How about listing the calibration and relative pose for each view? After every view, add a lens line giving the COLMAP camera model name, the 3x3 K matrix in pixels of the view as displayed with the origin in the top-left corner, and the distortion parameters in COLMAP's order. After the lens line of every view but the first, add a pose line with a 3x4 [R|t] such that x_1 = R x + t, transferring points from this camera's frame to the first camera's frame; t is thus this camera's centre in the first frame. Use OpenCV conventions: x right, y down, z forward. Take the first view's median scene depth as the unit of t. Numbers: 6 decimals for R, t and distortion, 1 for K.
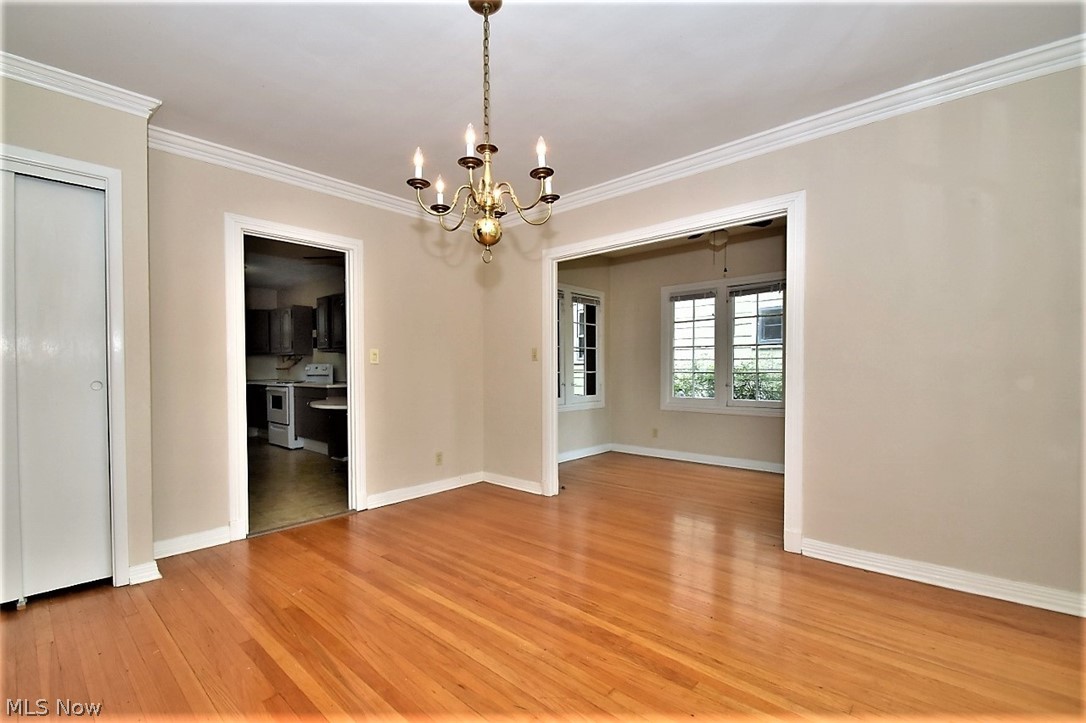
lens RADIAL K [[472.1, 0, 525.7], [0, 472.1, 376.2], [0, 0, 1]] dist [-0.016486, -0.000895]
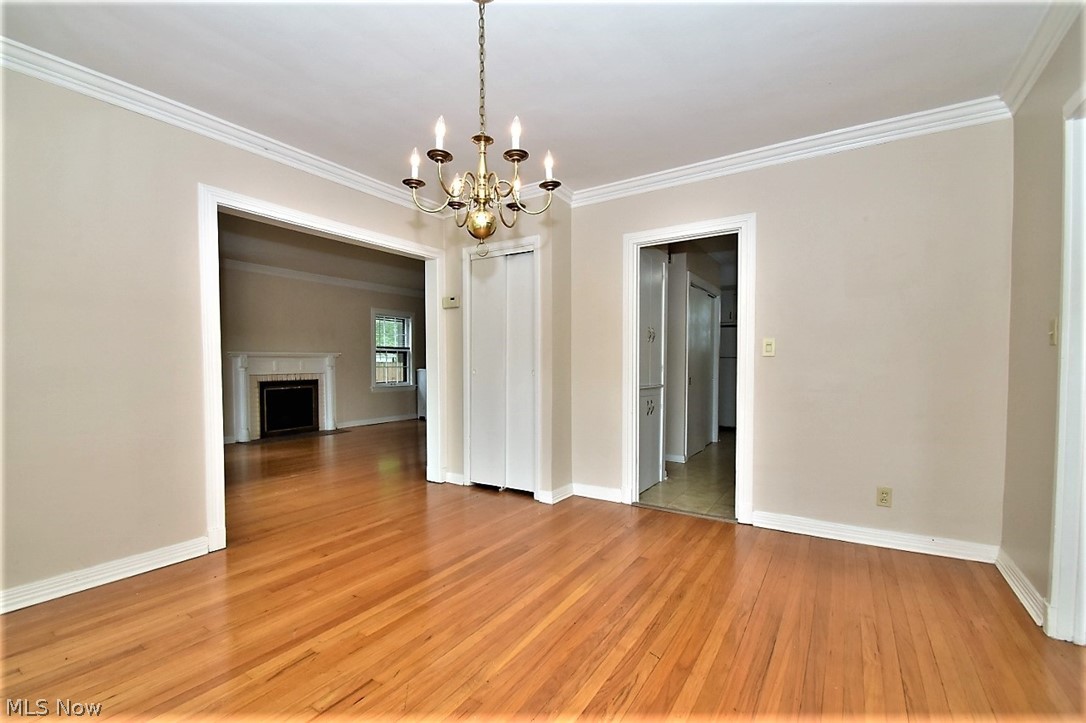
lens RADIAL K [[472.1, 0, 525.7], [0, 472.1, 376.2], [0, 0, 1]] dist [-0.016486, -0.000895]
pose [[0.158935, 0.030866, -0.986806, 0.740284], [-0.014938, 0.999472, 0.028857, -0.015019], [0.987176, 0.010155, 0.159312, 0.756098]]
